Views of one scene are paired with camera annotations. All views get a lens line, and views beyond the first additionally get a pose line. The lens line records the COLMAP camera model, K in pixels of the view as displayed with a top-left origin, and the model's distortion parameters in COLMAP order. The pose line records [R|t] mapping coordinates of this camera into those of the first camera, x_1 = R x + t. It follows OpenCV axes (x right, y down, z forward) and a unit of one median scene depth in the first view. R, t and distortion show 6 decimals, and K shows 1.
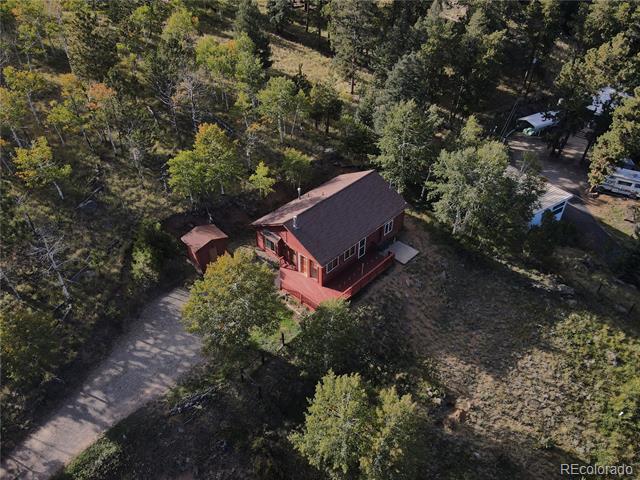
lens RADIAL K [[460.1, 0, 320.0], [0, 460.1, 240.0], [0, 0, 1]] dist [-0.004368, 0.023383]
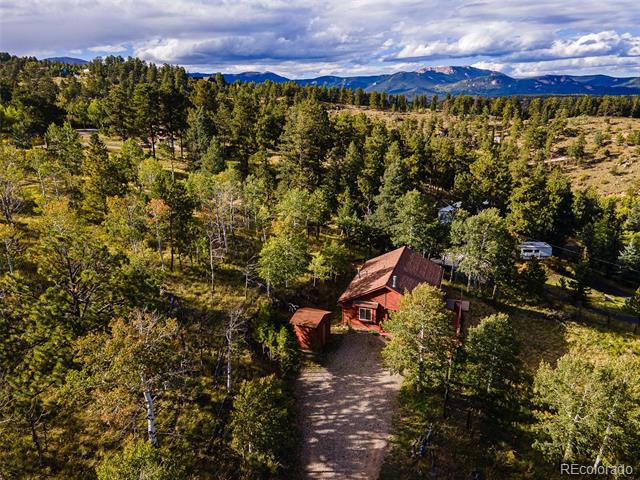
lens RADIAL K [[460.1, 0, 320.0], [0, 460.1, 240.0], [0, 0, 1]] dist [-0.004368, 0.023383]
pose [[0.919979, -0.133323, 0.368597, -0.578109], [0.260006, 0.911275, -0.319335, 0.165768], [-0.293318, 0.389619, 0.873019, 0.050739]]
